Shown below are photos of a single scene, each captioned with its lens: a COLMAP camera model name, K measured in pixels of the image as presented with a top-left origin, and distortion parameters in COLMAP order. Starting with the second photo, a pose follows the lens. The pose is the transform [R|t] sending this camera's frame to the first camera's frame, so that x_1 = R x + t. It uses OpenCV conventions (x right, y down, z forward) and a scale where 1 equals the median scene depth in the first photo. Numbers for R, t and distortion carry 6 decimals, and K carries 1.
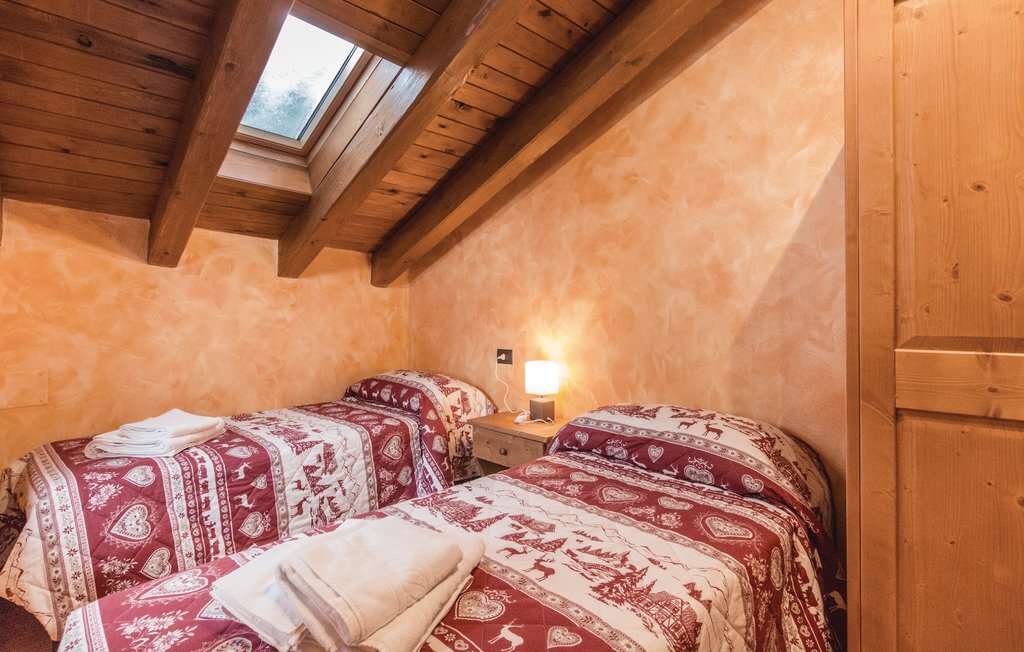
lens RADIAL K [[486.4, 0, 508.1], [0, 486.4, 320.6], [0, 0, 1]] dist [0.000542, -0.000228]
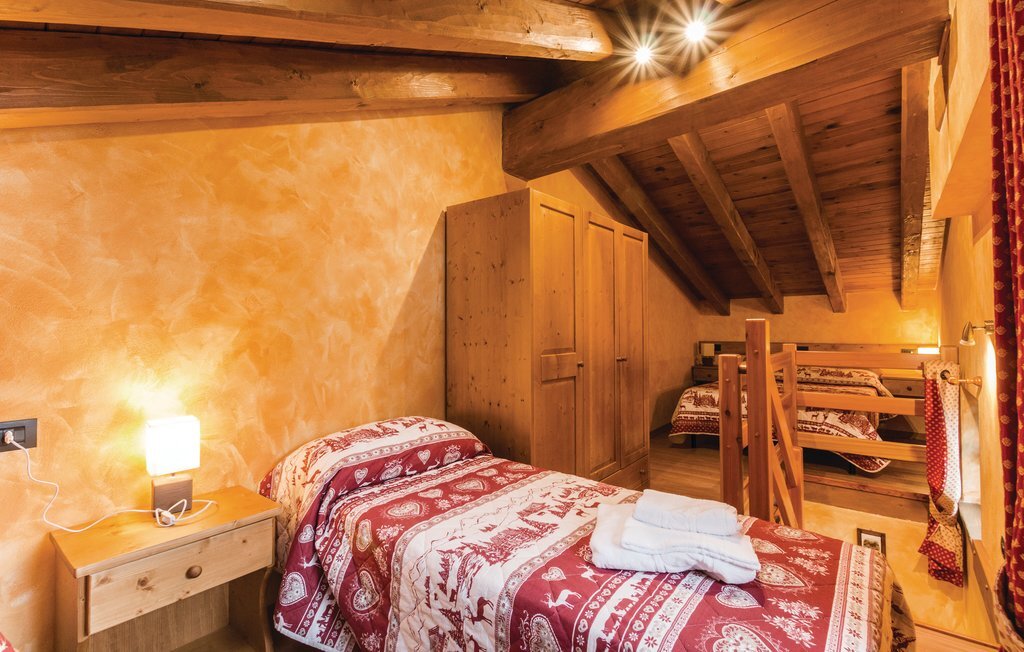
lens RADIAL K [[486.4, 0, 508.1], [0, 486.4, 320.6], [0, 0, 1]] dist [0.000542, -0.000228]
pose [[-0.136386, 0.015209, 0.990539, -0.794404], [0.011877, 0.999835, -0.013717, -0.042308], [-0.990585, 0.009894, -0.136545, 0.802193]]
